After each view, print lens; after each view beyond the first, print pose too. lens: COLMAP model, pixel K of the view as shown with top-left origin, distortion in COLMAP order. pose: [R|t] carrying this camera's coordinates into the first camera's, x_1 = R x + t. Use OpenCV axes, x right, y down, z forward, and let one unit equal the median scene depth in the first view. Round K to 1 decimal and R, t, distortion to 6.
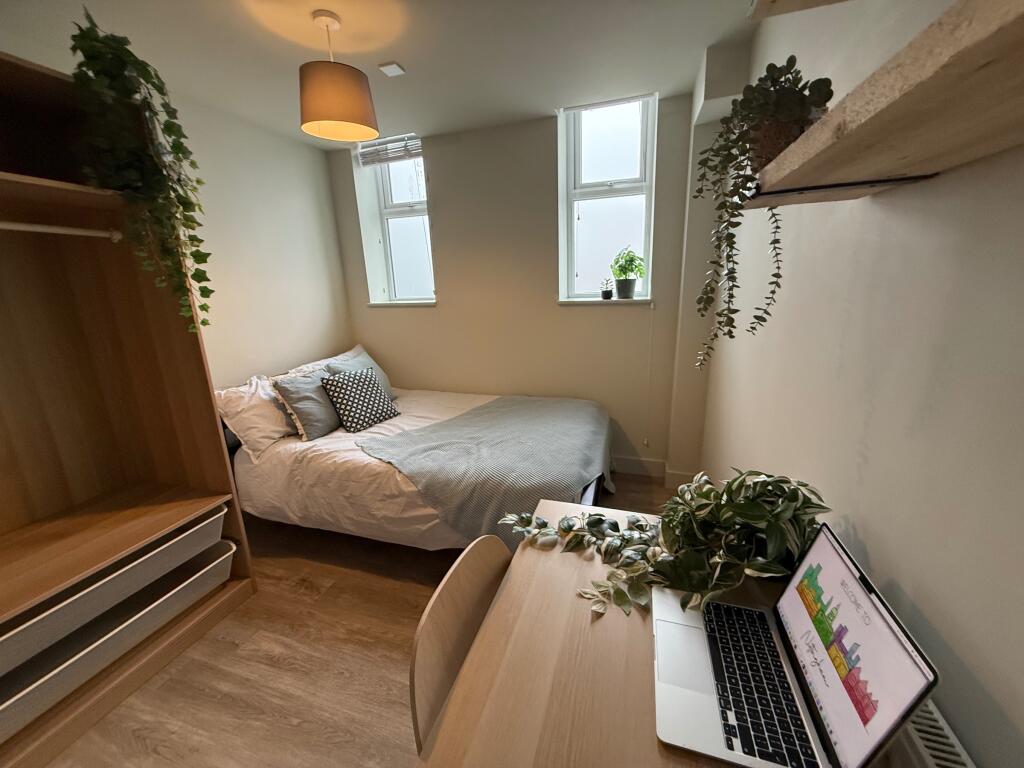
lens RADIAL K [[408.1, 0, 510.5], [0, 408.1, 390.2], [0, 0, 1]] dist [-0.000715, 0.000226]
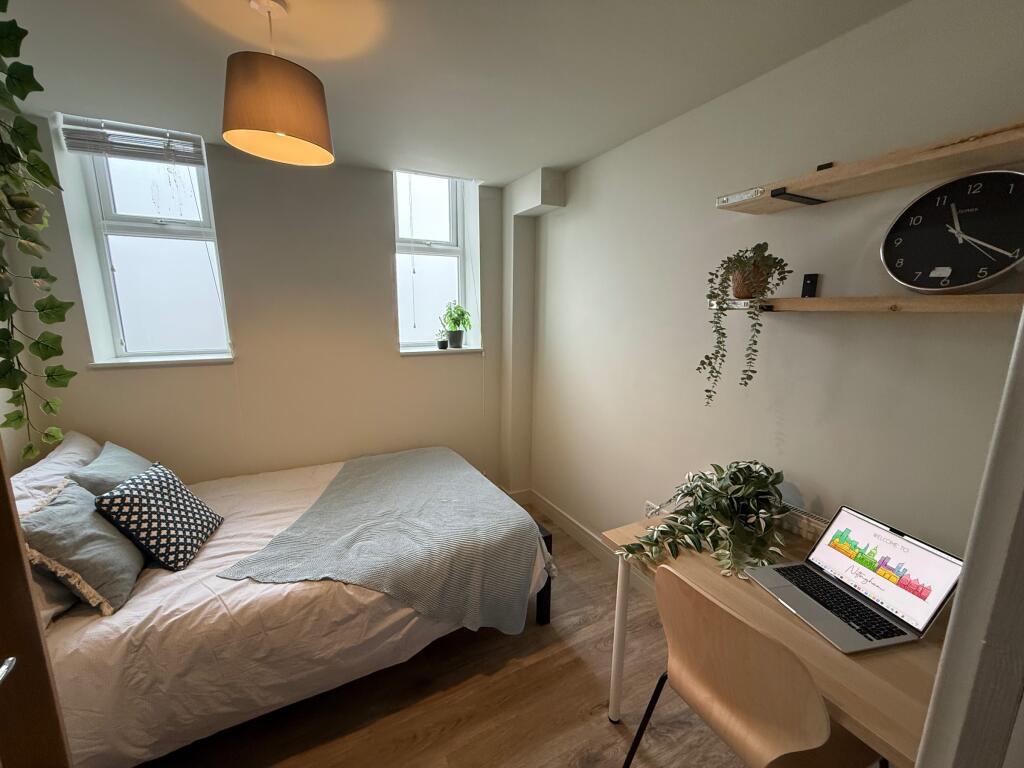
lens RADIAL K [[408.1, 0, 507.3], [0, 408.1, 389.8], [0, 0, 1]] dist [-0.000715, 0.000226]
pose [[0.700589, -0.100322, 0.706477, -0.452498], [0.159260, 0.987077, -0.017764, -0.079589], [-0.695565, 0.124959, 0.707513, 0.158786]]
